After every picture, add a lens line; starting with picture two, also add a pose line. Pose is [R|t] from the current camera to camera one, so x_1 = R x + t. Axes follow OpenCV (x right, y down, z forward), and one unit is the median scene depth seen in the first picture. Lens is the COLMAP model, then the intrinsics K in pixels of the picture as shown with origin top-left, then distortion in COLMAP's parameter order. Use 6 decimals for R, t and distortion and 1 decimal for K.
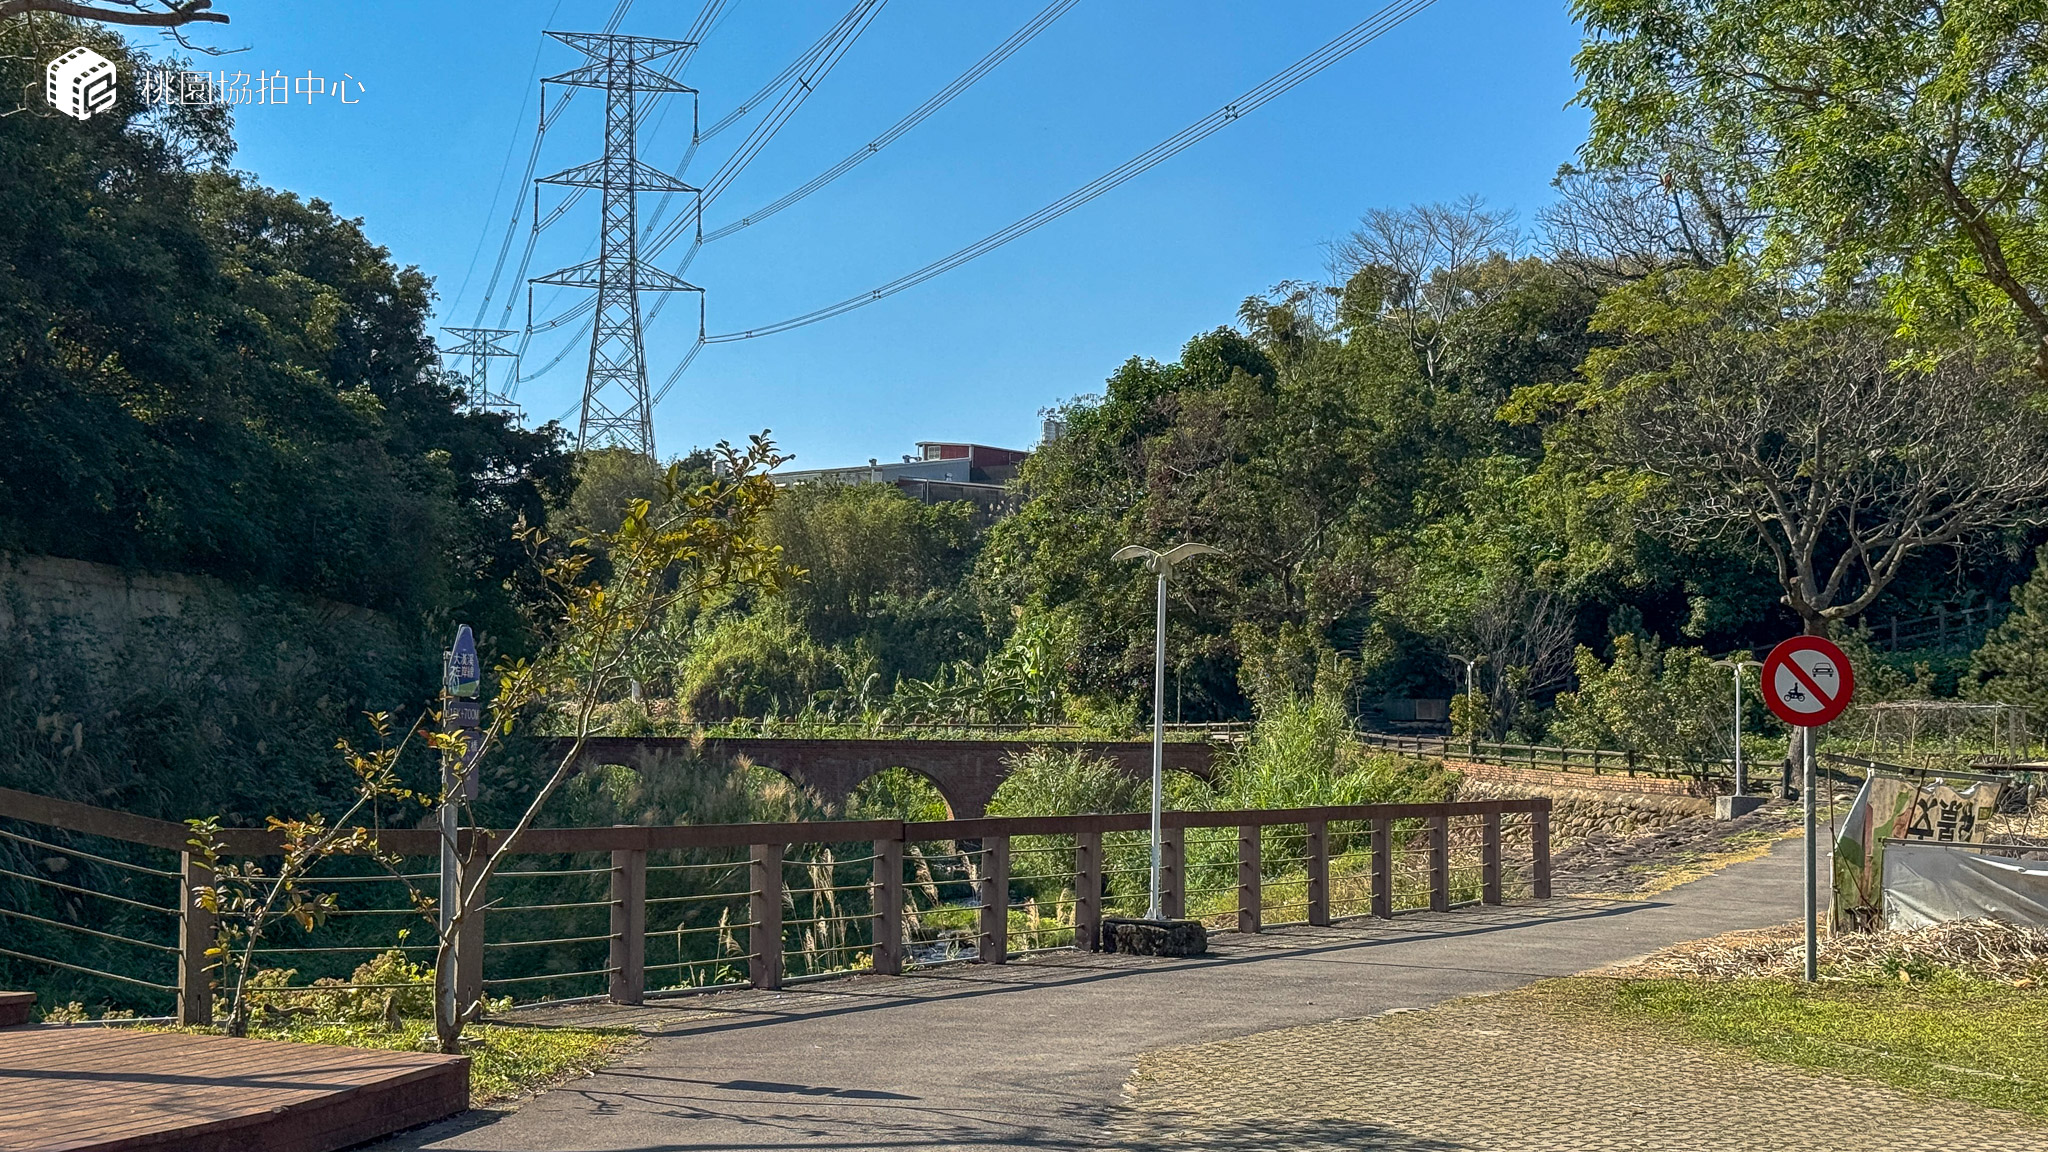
lens RADIAL K [[2857.9, 0, 1024.0], [0, 2857.9, 576.0], [0, 0, 1]] dist [0.131298, -0.002376]
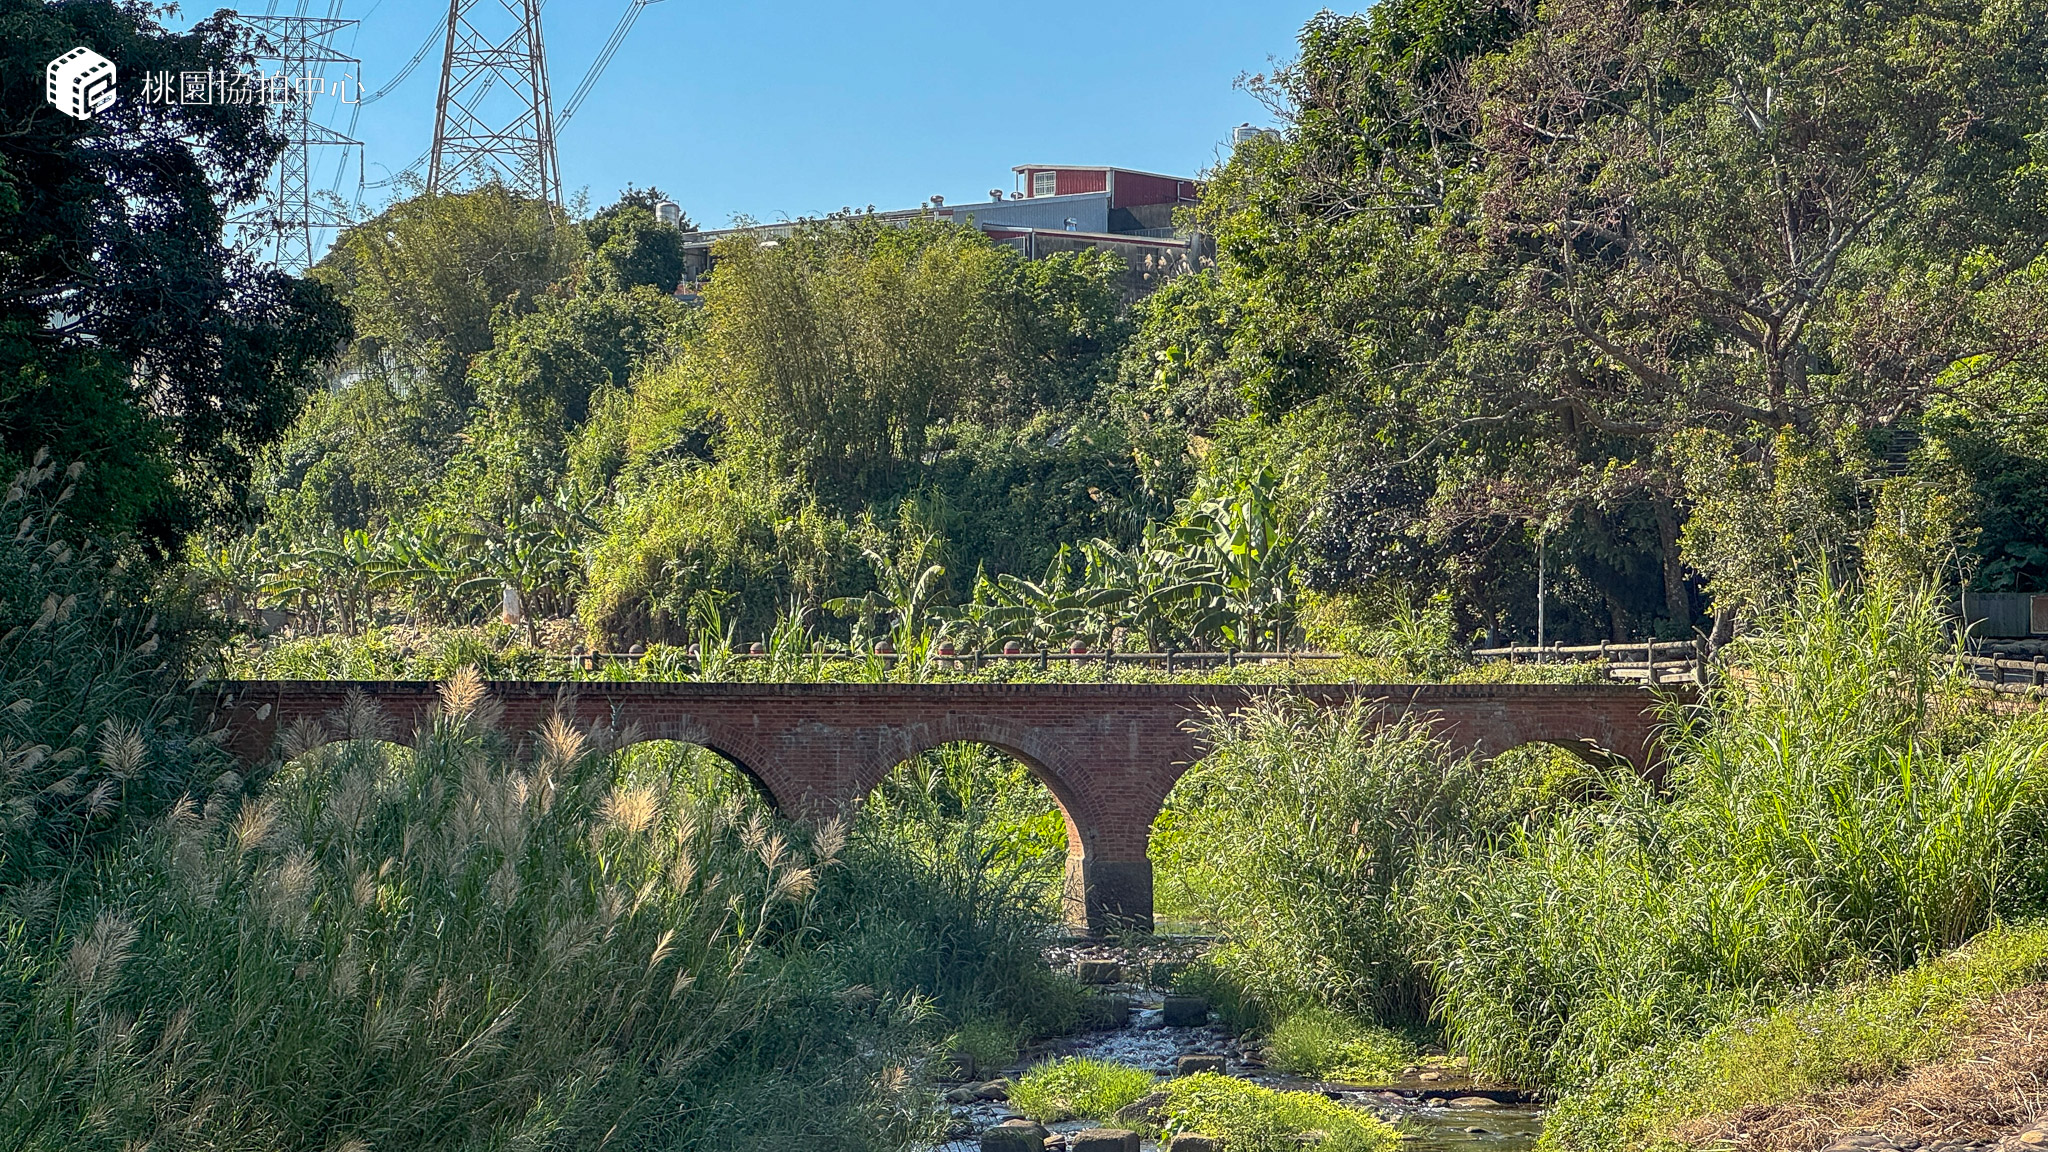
lens RADIAL K [[4599.6, 0, 1024.0], [0, 4599.6, 576.0], [0, 0, 1]] dist [-0.459658, 10.175539]
pose [[0.999250, -0.008615, -0.037764, -0.004308], [0.009814, 0.999449, 0.031694, 0.012978], [0.037470, -0.032041, 0.998784, 0.202681]]
